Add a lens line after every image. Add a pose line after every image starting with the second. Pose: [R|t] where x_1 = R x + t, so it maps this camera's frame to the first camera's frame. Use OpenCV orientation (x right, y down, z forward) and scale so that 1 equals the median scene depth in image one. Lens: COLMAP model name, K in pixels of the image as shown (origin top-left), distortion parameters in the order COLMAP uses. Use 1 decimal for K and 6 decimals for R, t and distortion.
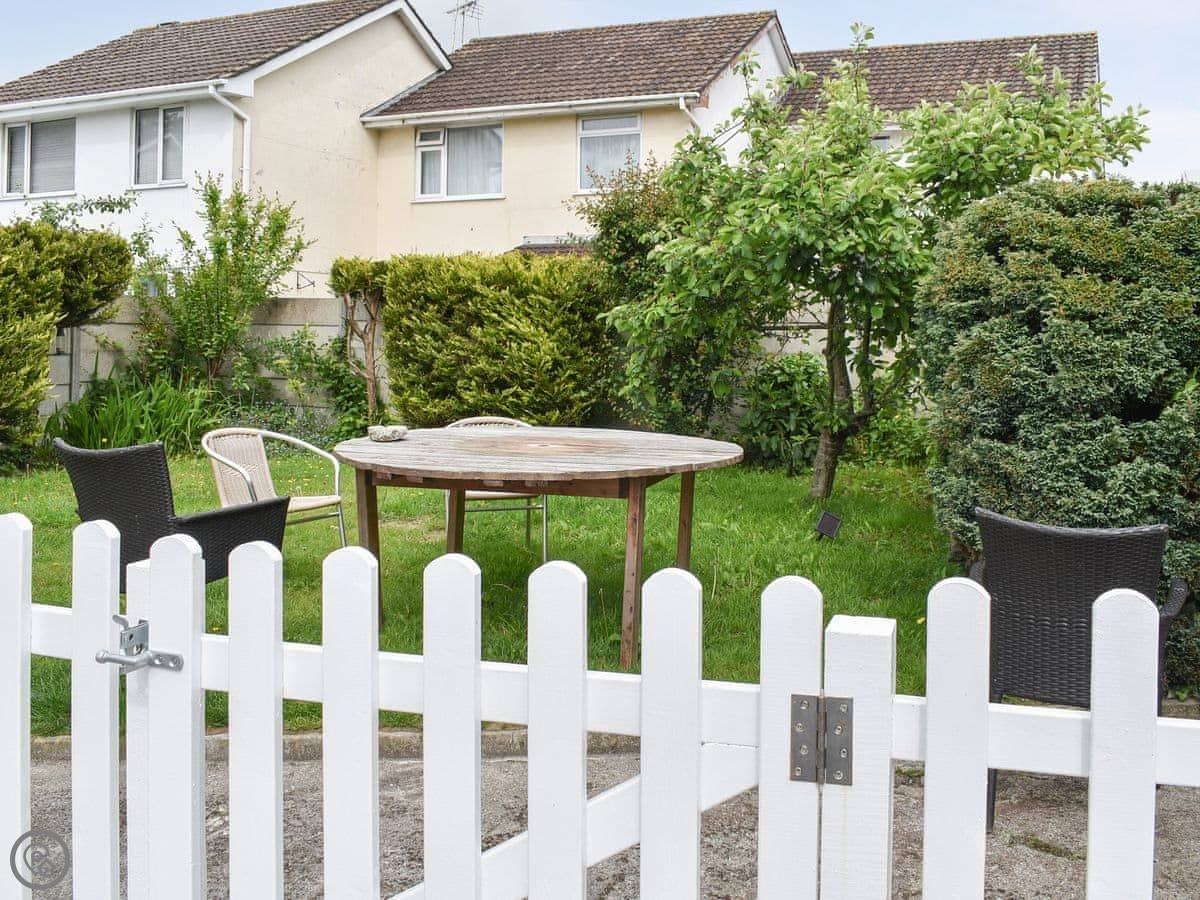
lens RADIAL K [[1034.8, 0, 601.2], [0, 1034.8, 333.0], [0, 0, 1]] dist [-0.058648, 0.000475]
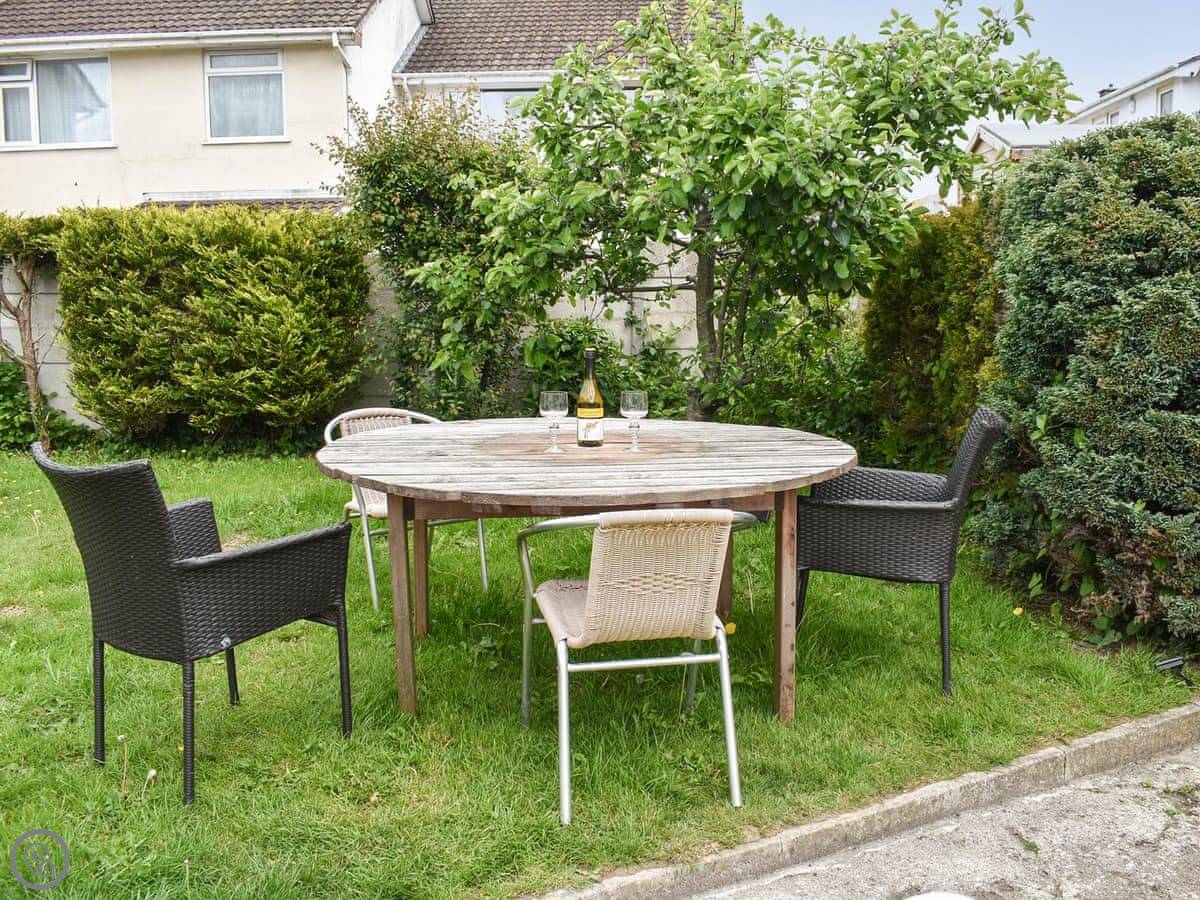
lens RADIAL K [[1091.5, 0, 621.2], [0, 1091.5, 445.9], [0, 0, 1]] dist [-0.067247, 0.010947]
pose [[0.942220, -0.062067, 0.329195, -0.090370], [0.017333, 0.990403, 0.137120, -0.000127], [-0.334546, -0.123491, 0.934253, 0.073827]]
